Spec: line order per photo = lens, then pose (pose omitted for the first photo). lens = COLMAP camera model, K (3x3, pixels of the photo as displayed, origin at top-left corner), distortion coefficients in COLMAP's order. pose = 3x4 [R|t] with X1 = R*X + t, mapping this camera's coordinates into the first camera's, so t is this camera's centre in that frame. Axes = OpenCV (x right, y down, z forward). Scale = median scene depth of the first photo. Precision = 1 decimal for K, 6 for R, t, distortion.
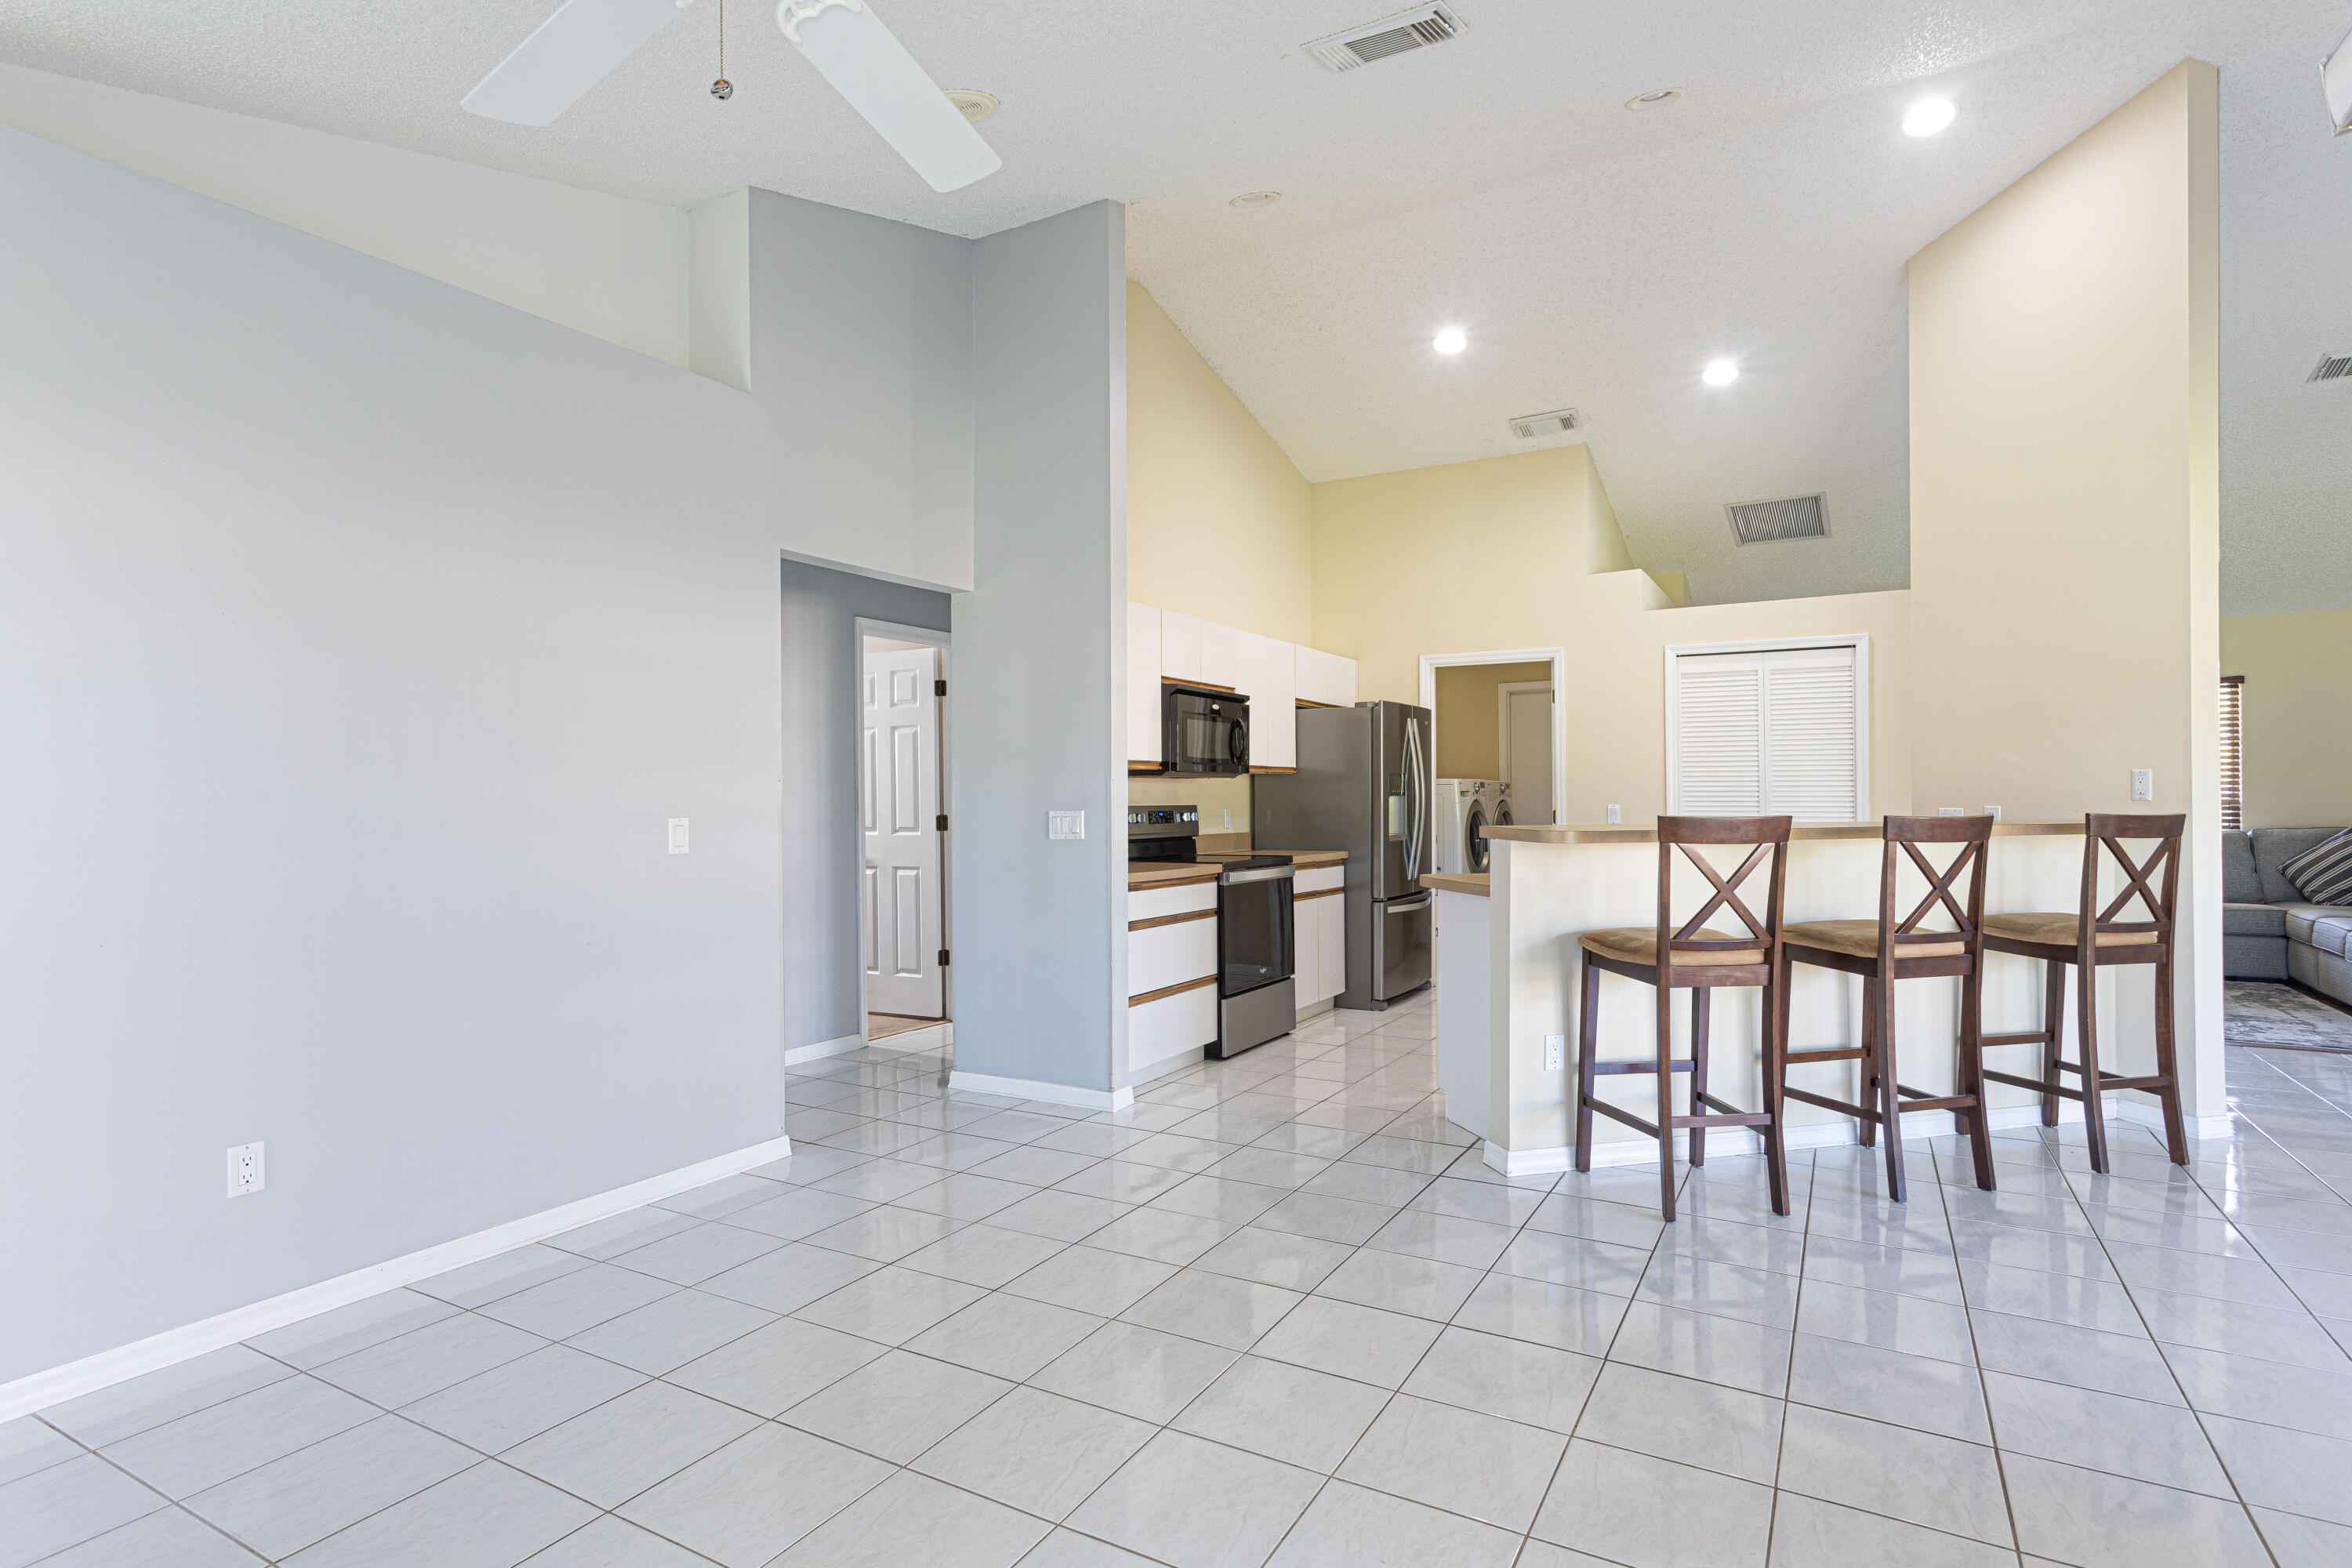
lens RADIAL K [[1174.0, 0, 1146.1], [0, 1174.0, 785.9], [0, 0, 1]] dist [0.000925, 0.000628]
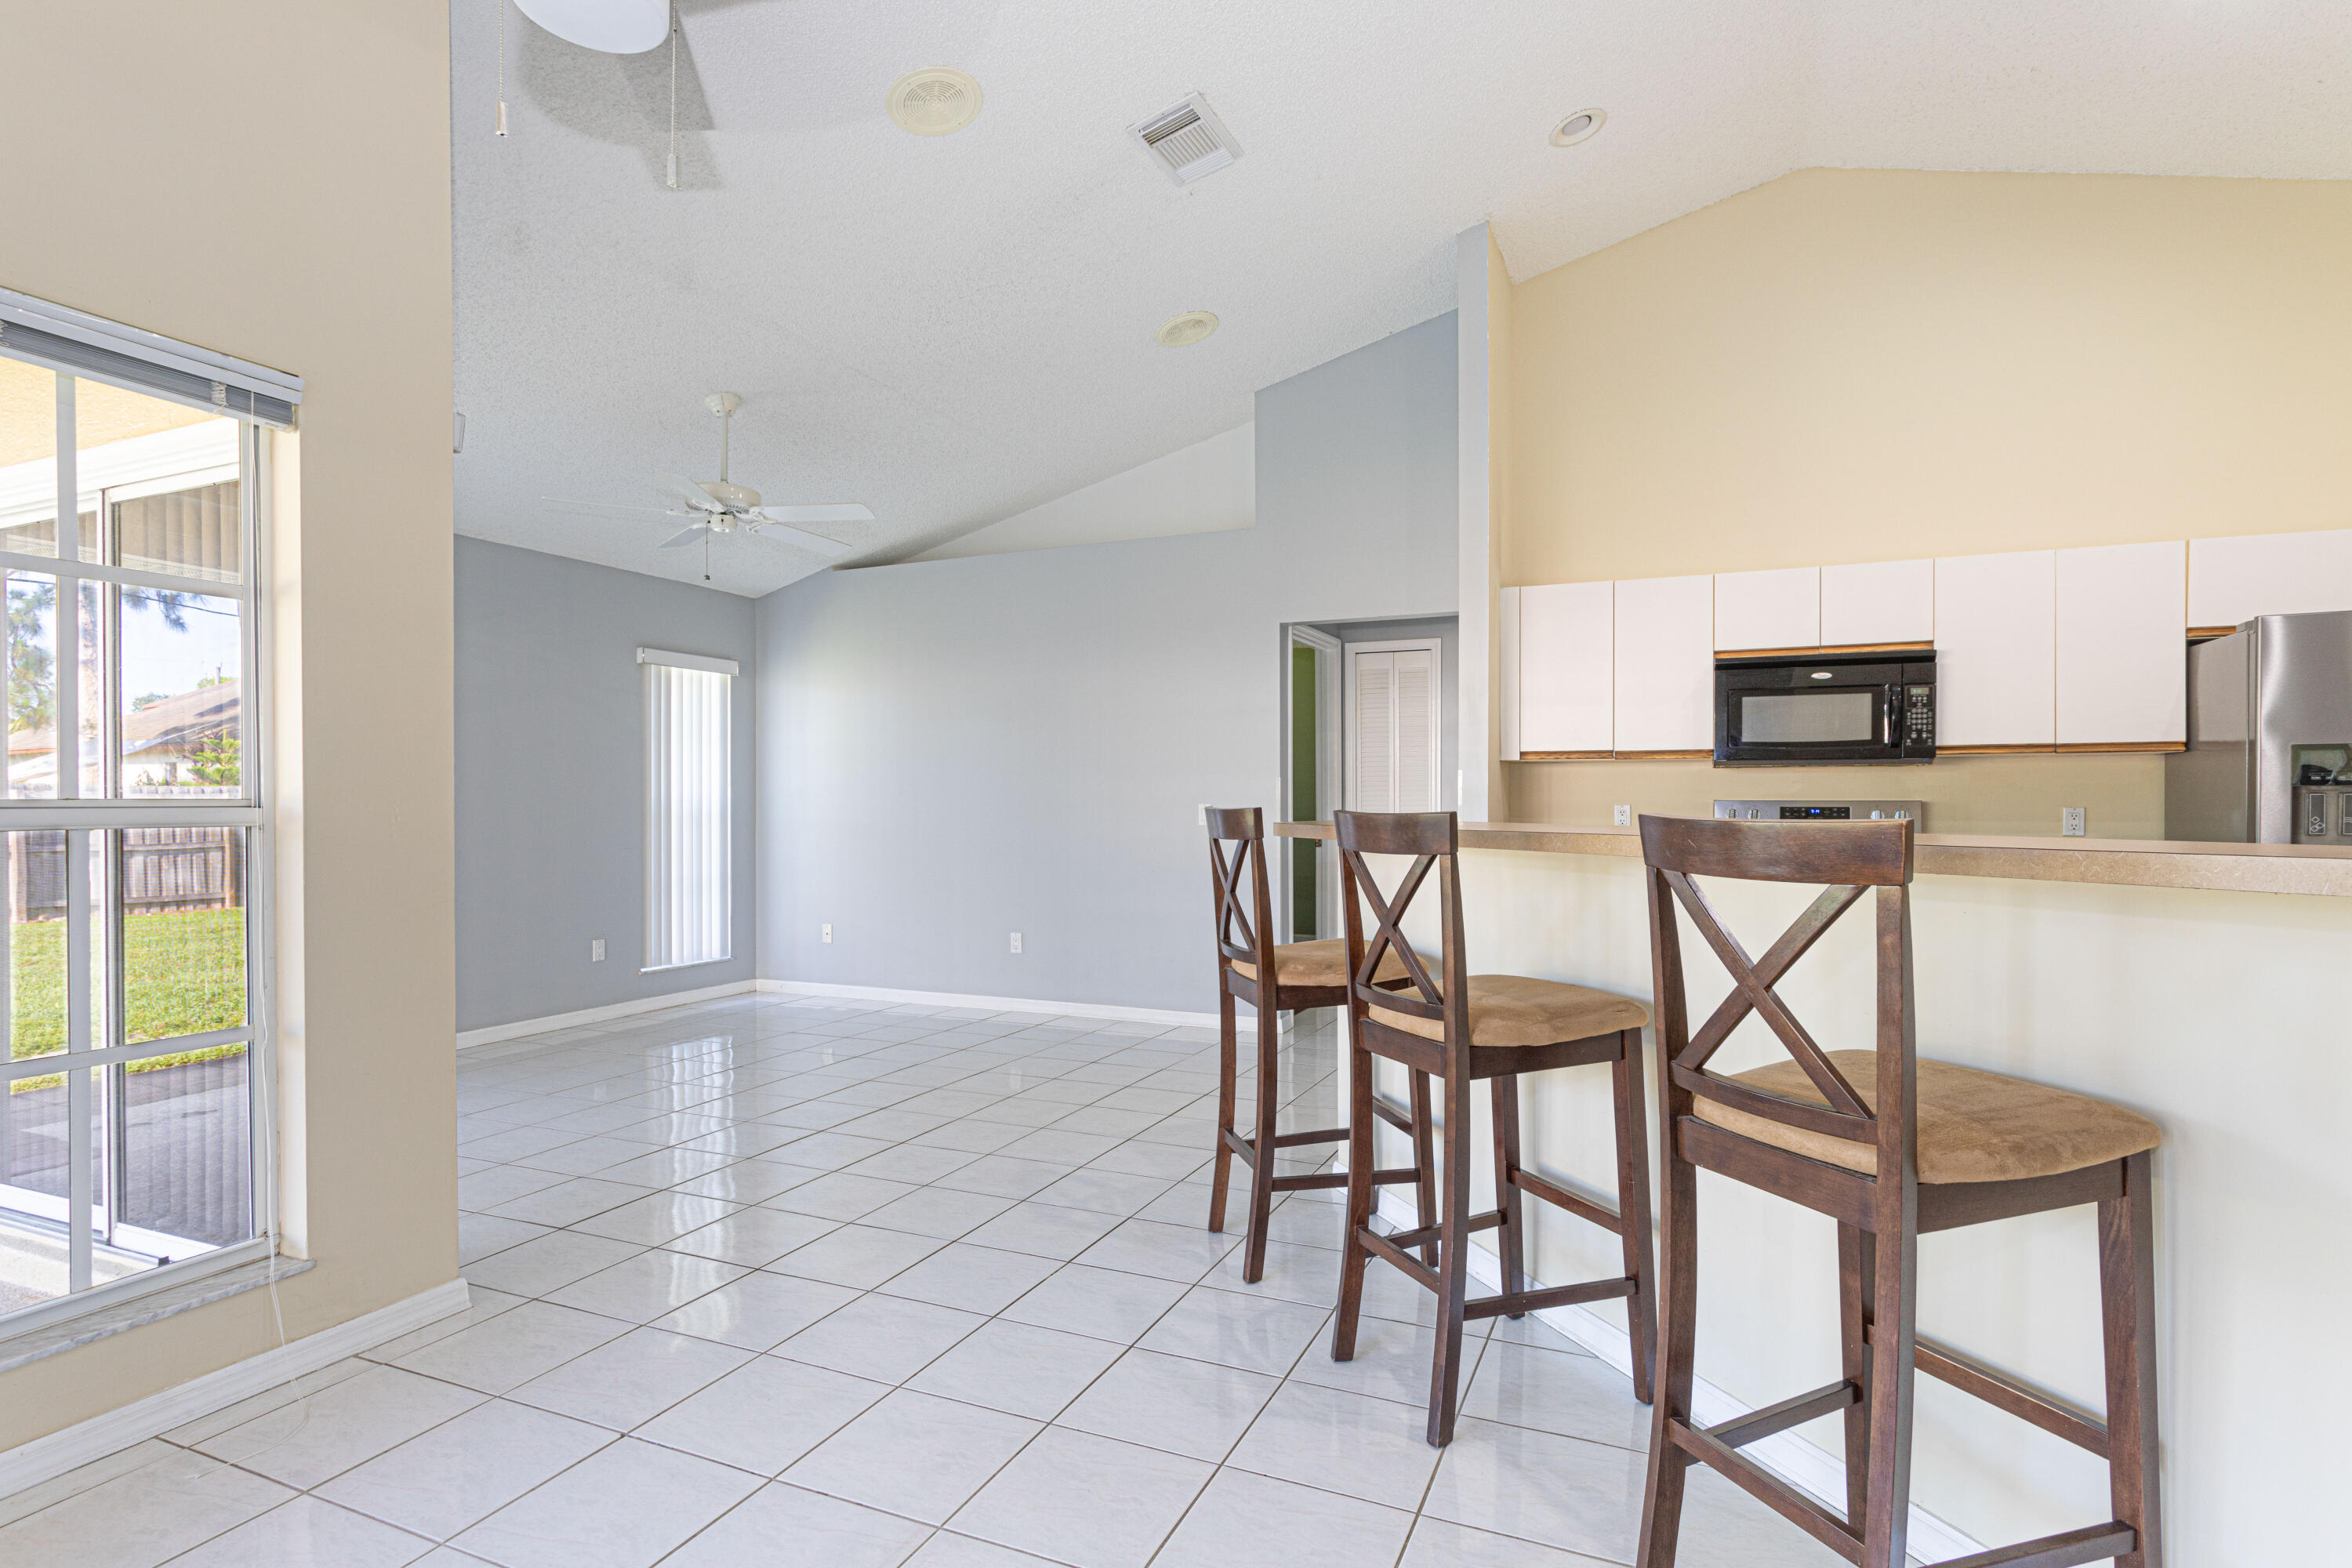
lens RADIAL K [[1155.4, 0, 1195.8], [0, 1155.4, 816.3], [0, 0, 1]] dist [-0.000598, 0.000099]
pose [[0.122508, 0.017588, -0.992312, 0.715583], [0.008674, 0.999786, 0.018792, 0.008046], [0.992430, -0.010910, 0.122329, 0.450076]]
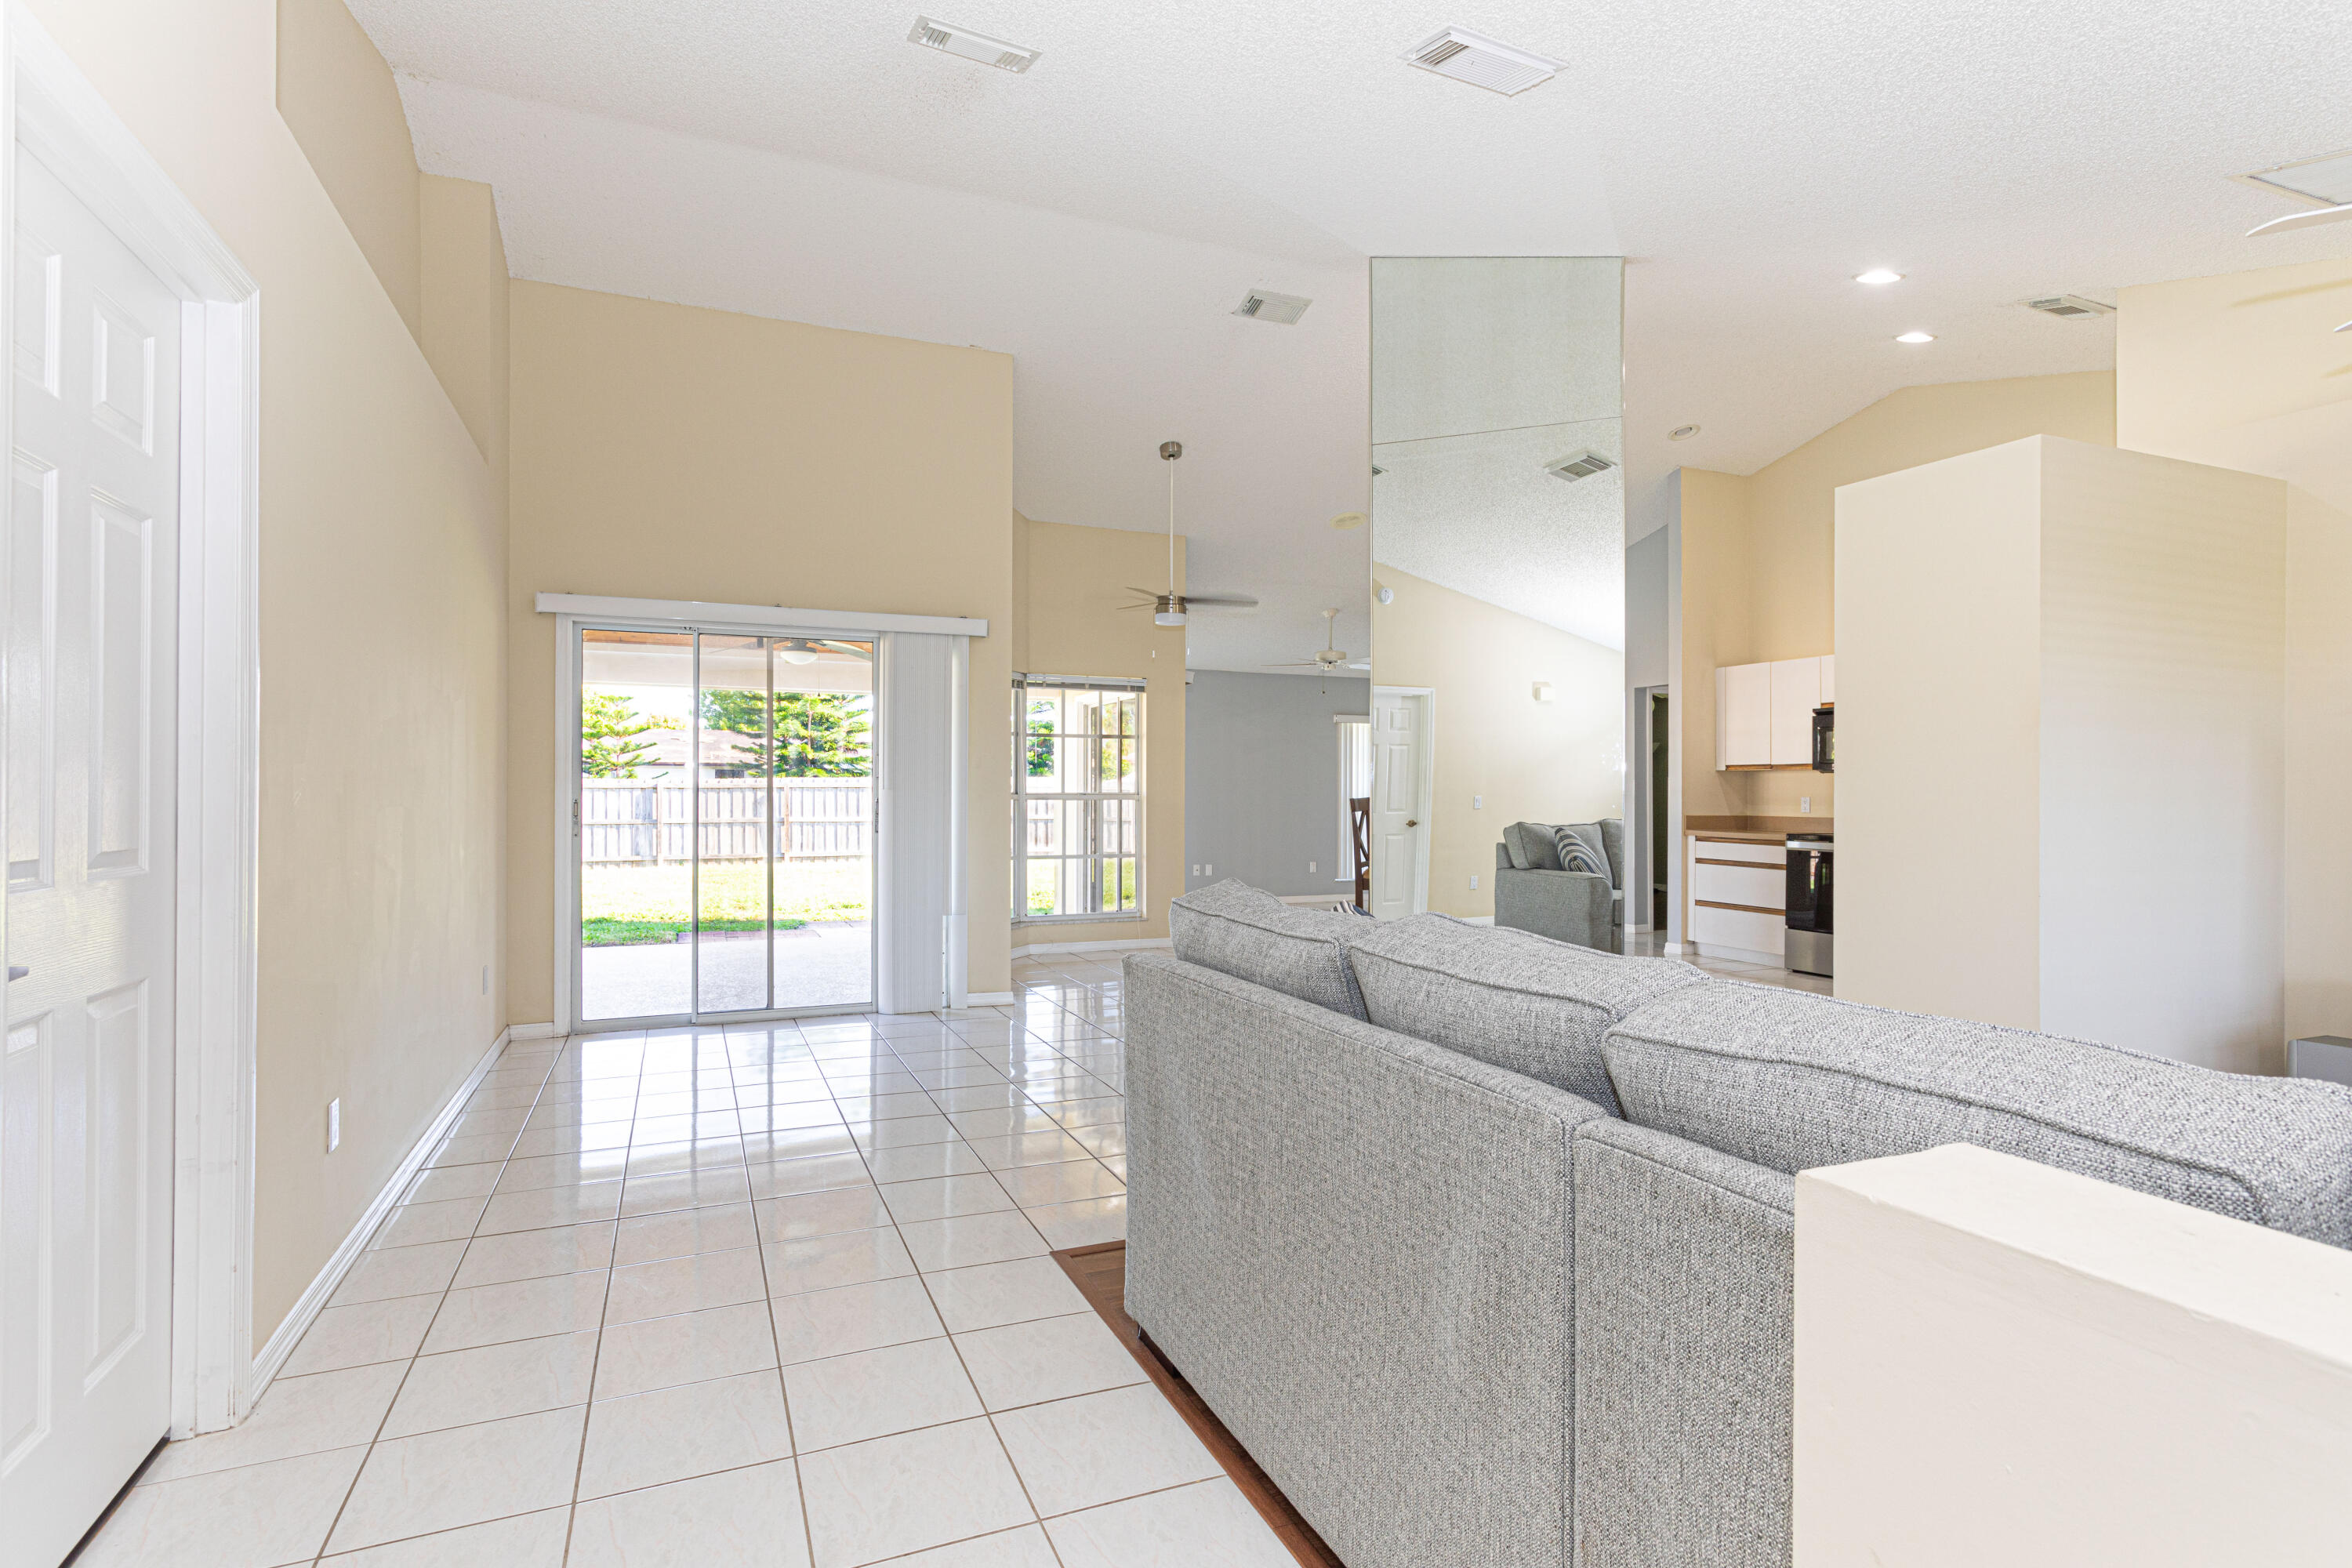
lens RADIAL K [[1112.3, 0, 1171.1], [0, 1112.3, 789.7], [0, 0, 1]] dist [0.001927, 0.000307]
pose [[-0.599497, 0.001765, -0.800375, 1.373416], [0.008501, 0.999955, -0.004163, 0.008782], [0.800332, -0.009300, -0.599485, 1.032635]]
